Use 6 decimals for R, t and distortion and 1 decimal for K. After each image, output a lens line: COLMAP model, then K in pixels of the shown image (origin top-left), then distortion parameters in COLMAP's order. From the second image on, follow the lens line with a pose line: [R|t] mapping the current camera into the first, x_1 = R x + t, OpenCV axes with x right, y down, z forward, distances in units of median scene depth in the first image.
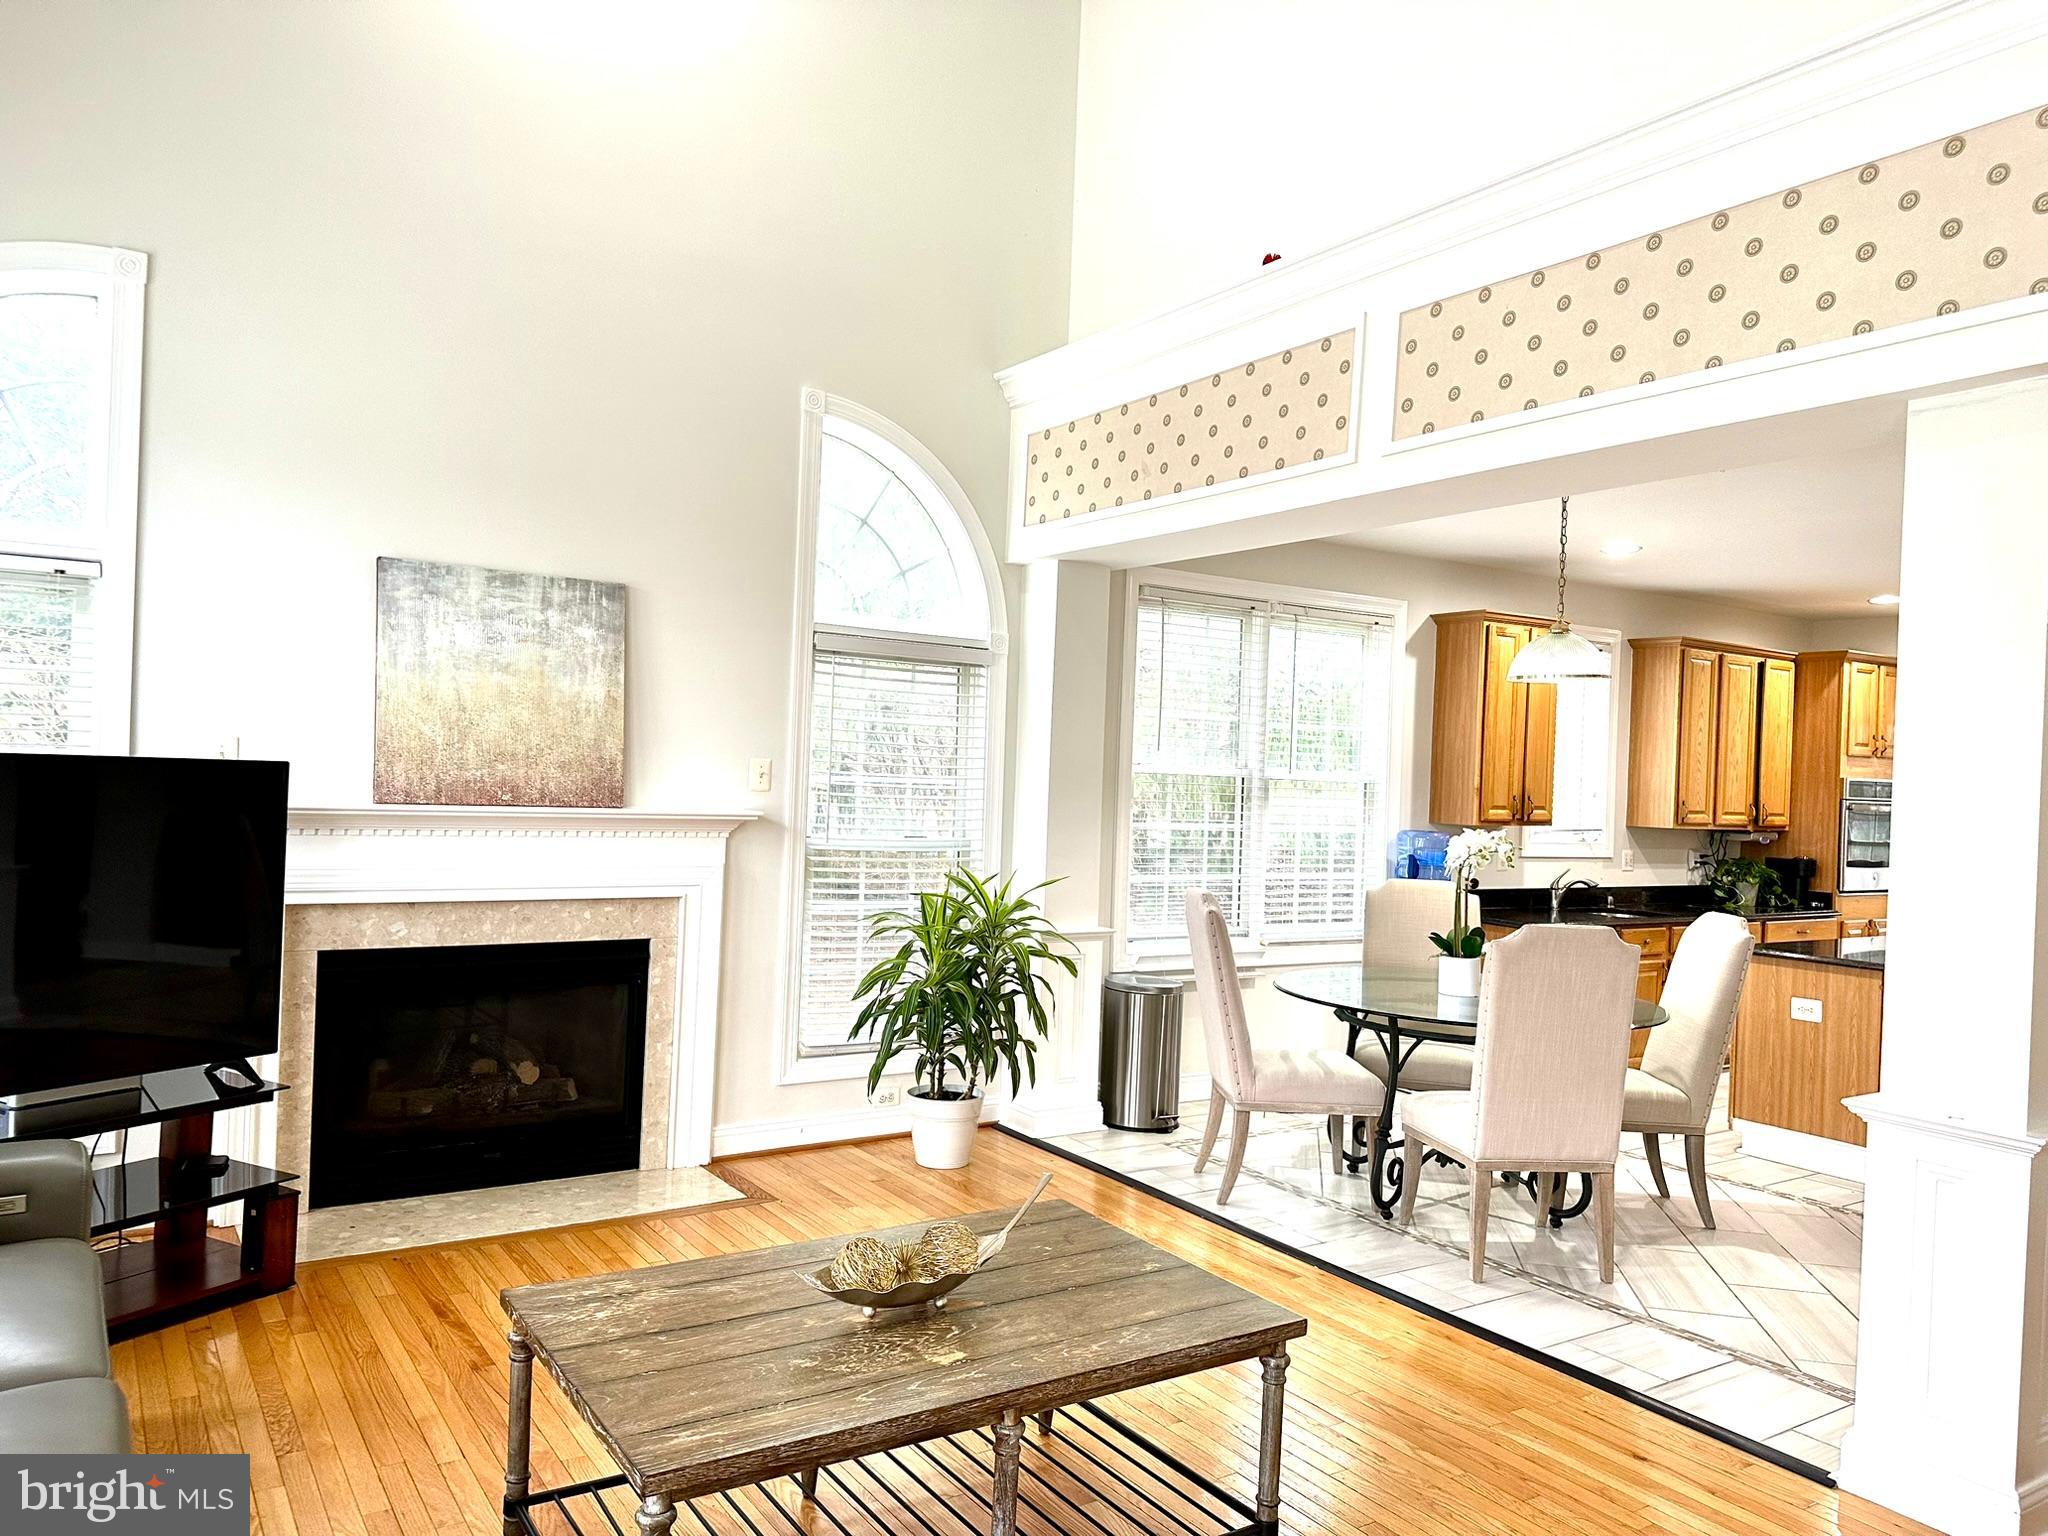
lens RADIAL K [[1444.5, 0, 1024.0], [0, 1444.5, 768.0], [0, 0, 1]] dist [0.001727, -0.000740]
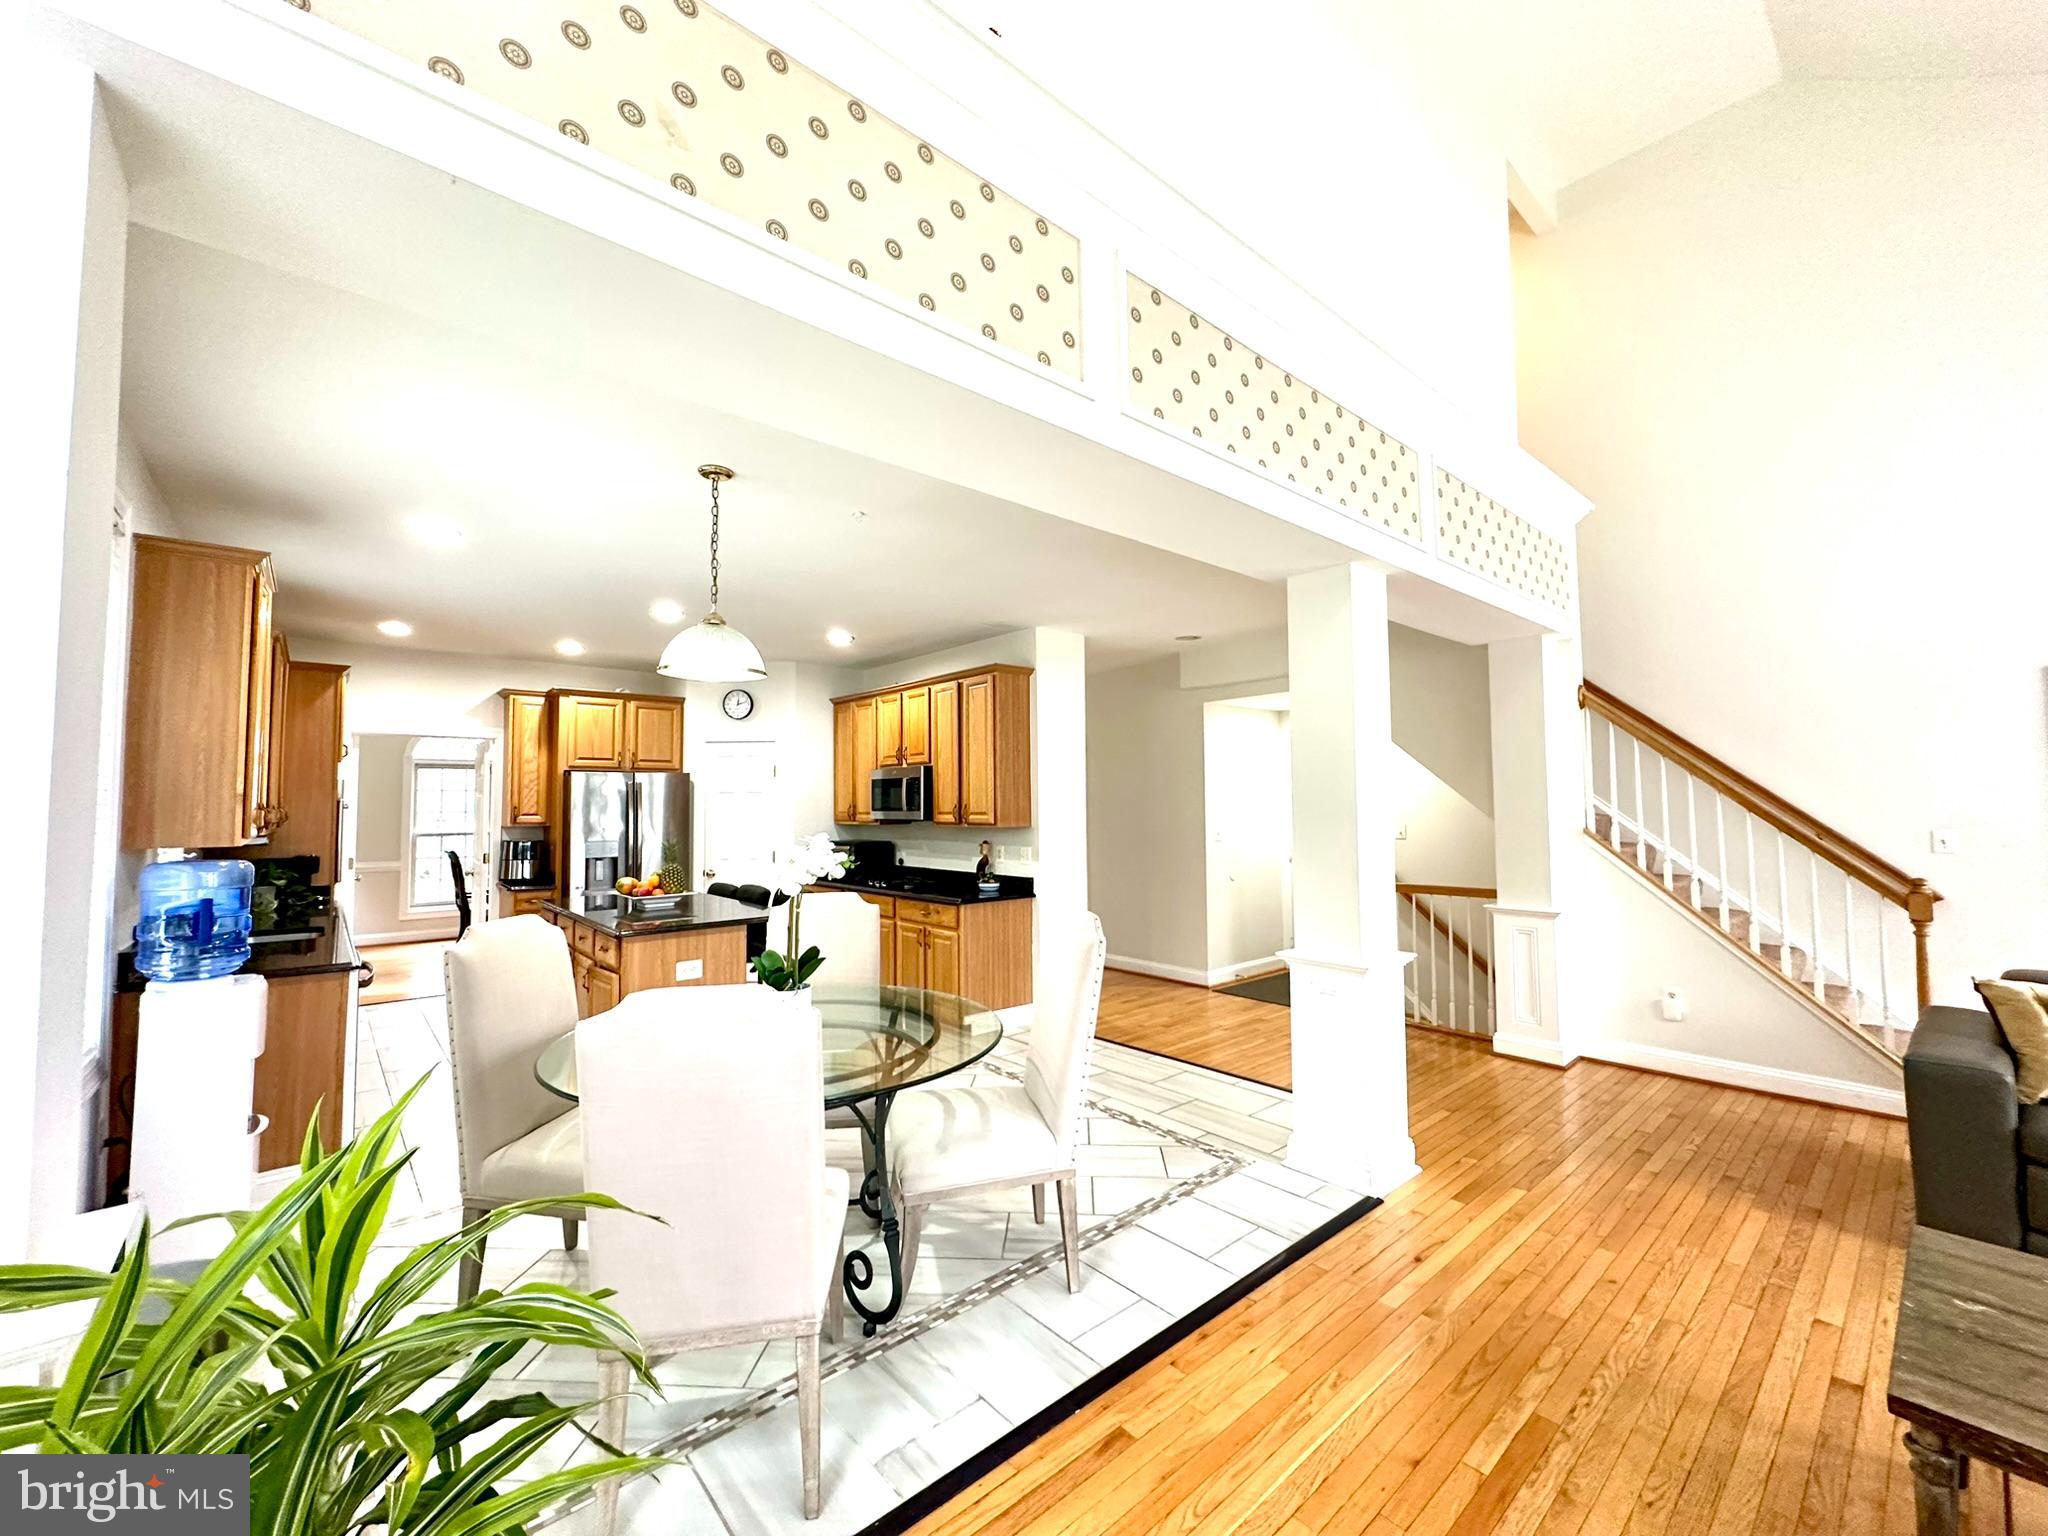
lens RADIAL K [[812.1, 0, 1024.0], [0, 812.1, 768.0], [0, 0, 1]] dist [-0.001574, -0.000254]
pose [[-0.128201, 0.014172, 0.991647, -0.227544], [-0.003109, 0.999887, -0.014692, 0.009143], [-0.991743, -0.004967, -0.128142, 1.082330]]
